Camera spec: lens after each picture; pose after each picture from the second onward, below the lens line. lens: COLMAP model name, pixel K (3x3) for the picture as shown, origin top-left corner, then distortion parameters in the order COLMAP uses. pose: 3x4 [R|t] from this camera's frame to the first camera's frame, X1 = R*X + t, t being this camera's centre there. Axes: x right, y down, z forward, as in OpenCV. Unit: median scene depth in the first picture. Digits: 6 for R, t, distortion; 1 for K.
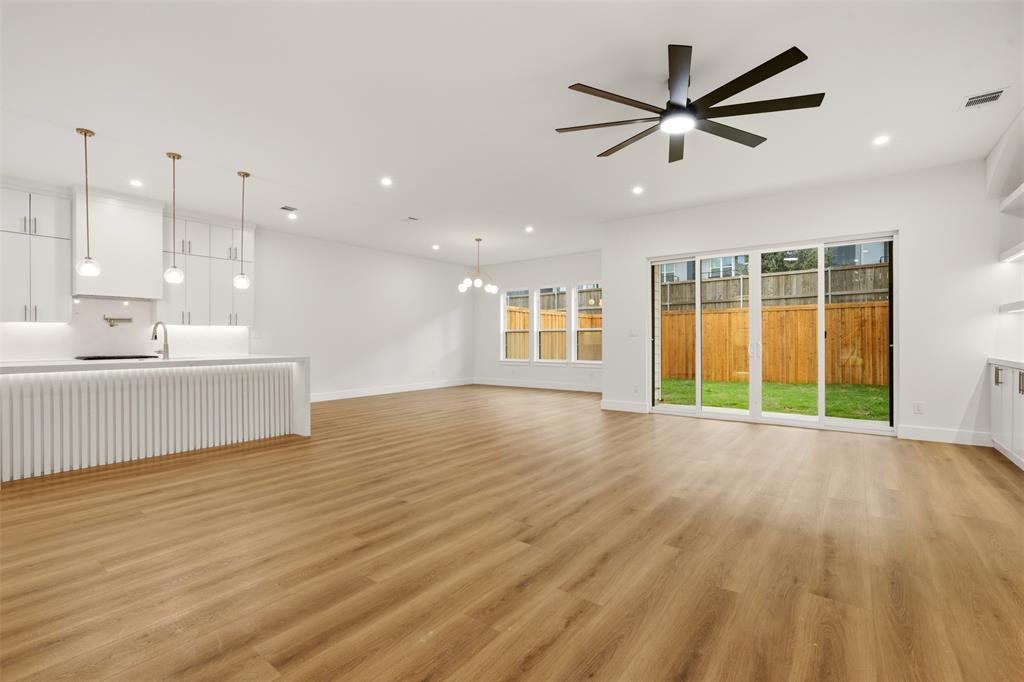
lens RADIAL K [[454.0, 0, 512.0], [0, 454.0, 341.0], [0, 0, 1]] dist [-0.018039, 0.007037]
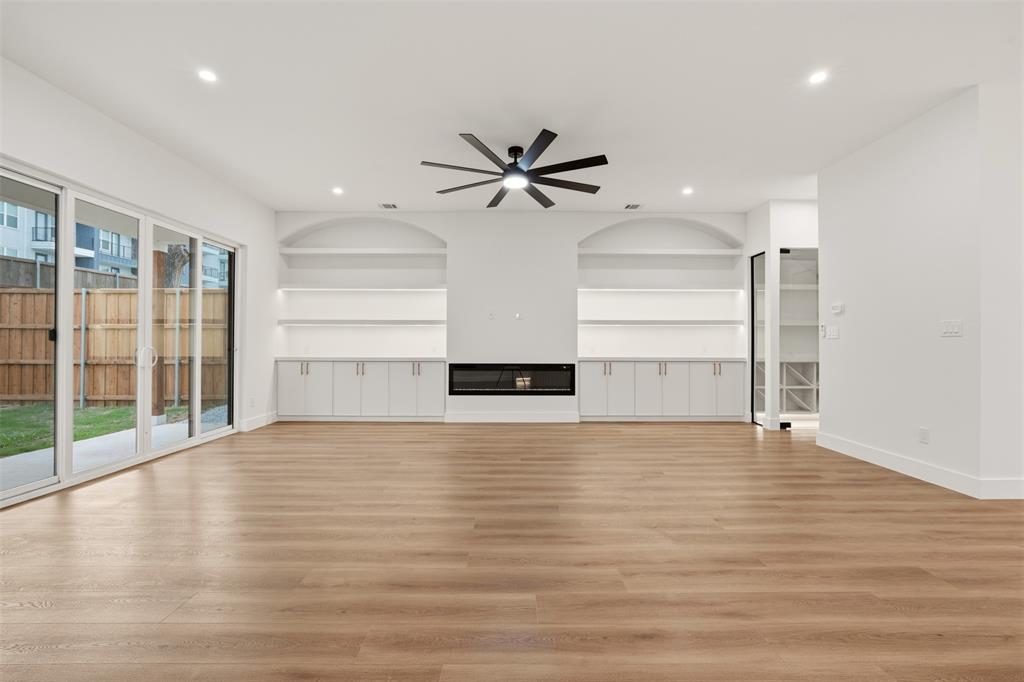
lens RADIAL K [[454.0, 0, 512.0], [0, 454.0, 341.0], [0, 0, 1]] dist [-0.018039, 0.007037]
pose [[-0.606479, 0.008418, 0.795055, -0.628797], [0.003377, 0.999962, -0.008012, 0.001827], [-0.795092, -0.002175, -0.606485, 1.658227]]
